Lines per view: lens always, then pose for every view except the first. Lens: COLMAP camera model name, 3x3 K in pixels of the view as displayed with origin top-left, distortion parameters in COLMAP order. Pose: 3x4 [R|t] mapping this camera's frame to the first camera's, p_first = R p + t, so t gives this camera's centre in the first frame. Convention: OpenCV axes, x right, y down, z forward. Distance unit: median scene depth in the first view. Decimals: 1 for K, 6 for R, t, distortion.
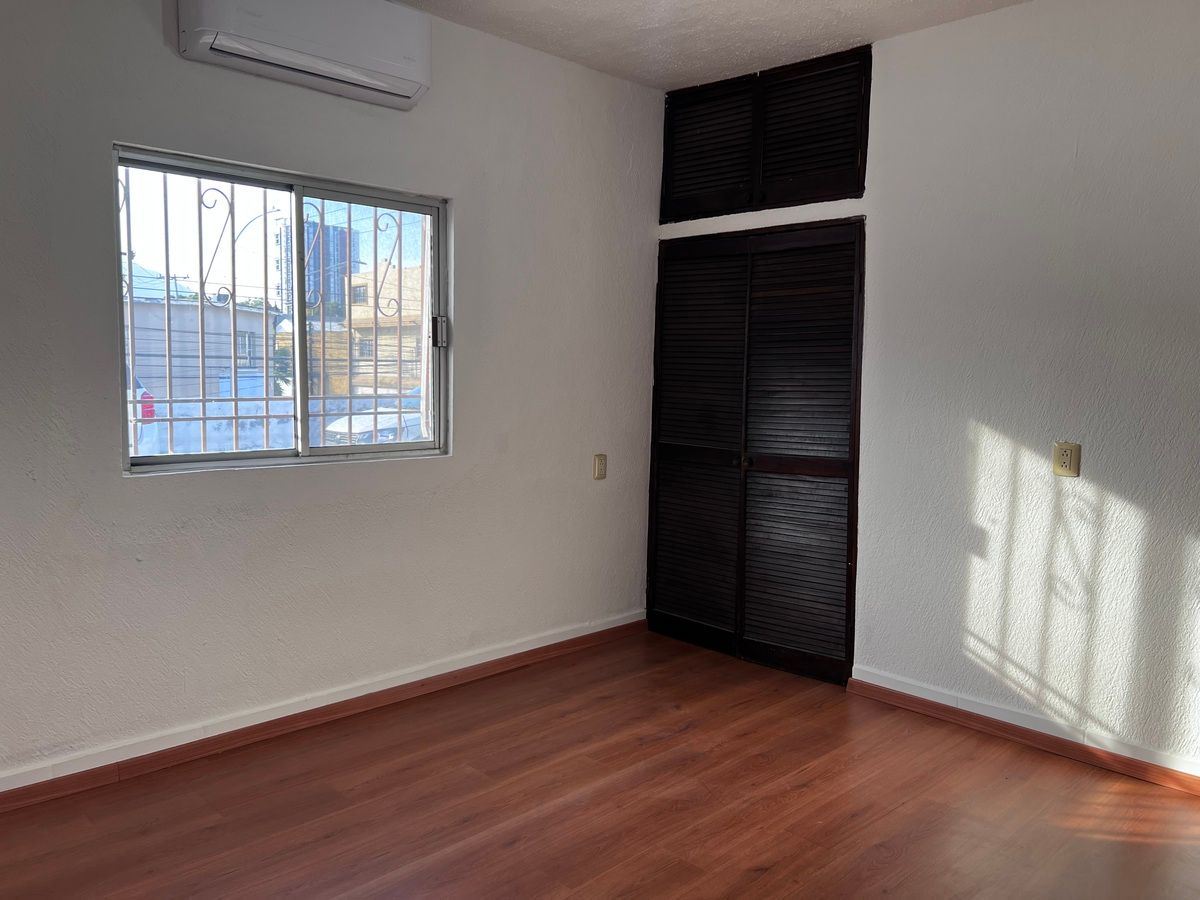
lens RADIAL K [[896.3, 0, 595.5], [0, 896.3, 452.1], [0, 0, 1]] dist [0.029931, -0.025386]
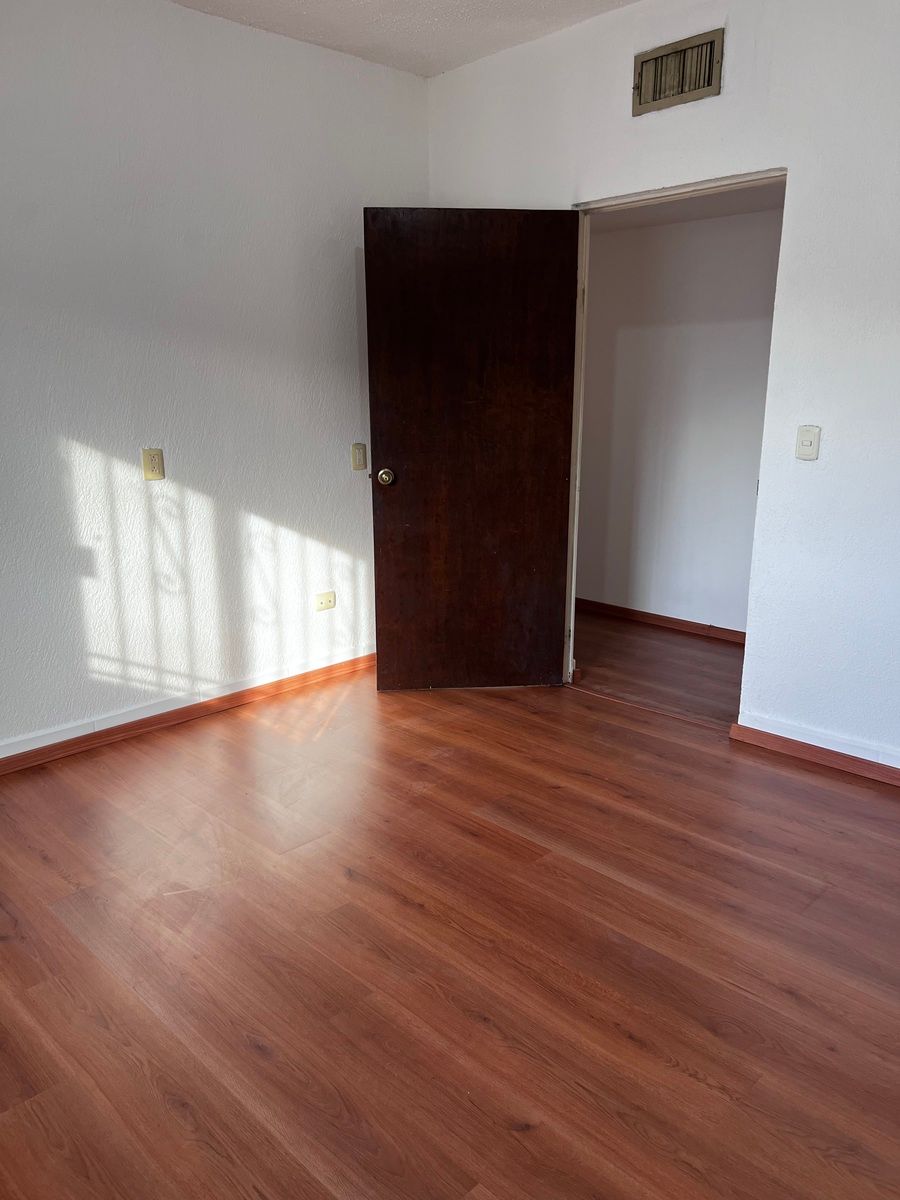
lens RADIAL K [[896.3, 0, 430.2], [0, 896.3, 633.0], [0, 0, 1]] dist [0.029931, -0.025386]
pose [[0.019328, -0.294729, 0.955385, -0.553305], [0.105465, 0.950834, 0.291191, -0.077211], [-0.994235, 0.095132, 0.049462, 0.617924]]
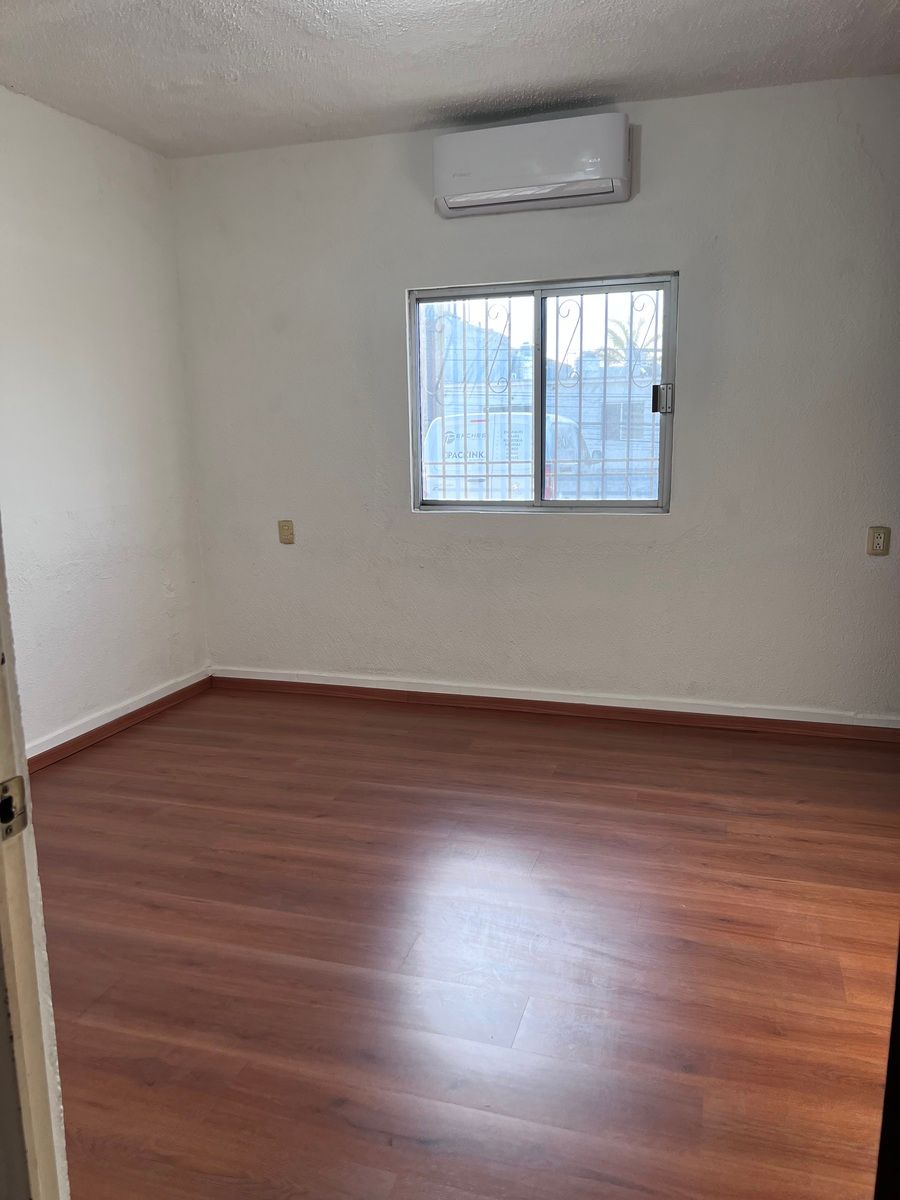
lens RADIAL K [[896.3, 0, 441.8], [0, 896.3, 598.9], [0, 0, 1]] dist [0.029931, -0.025386]
pose [[0.465708, 0.130324, -0.875290, 0.762906], [-0.061082, 0.991471, 0.115123, -0.004314], [0.882828, -0.000149, 0.469697, 0.269649]]
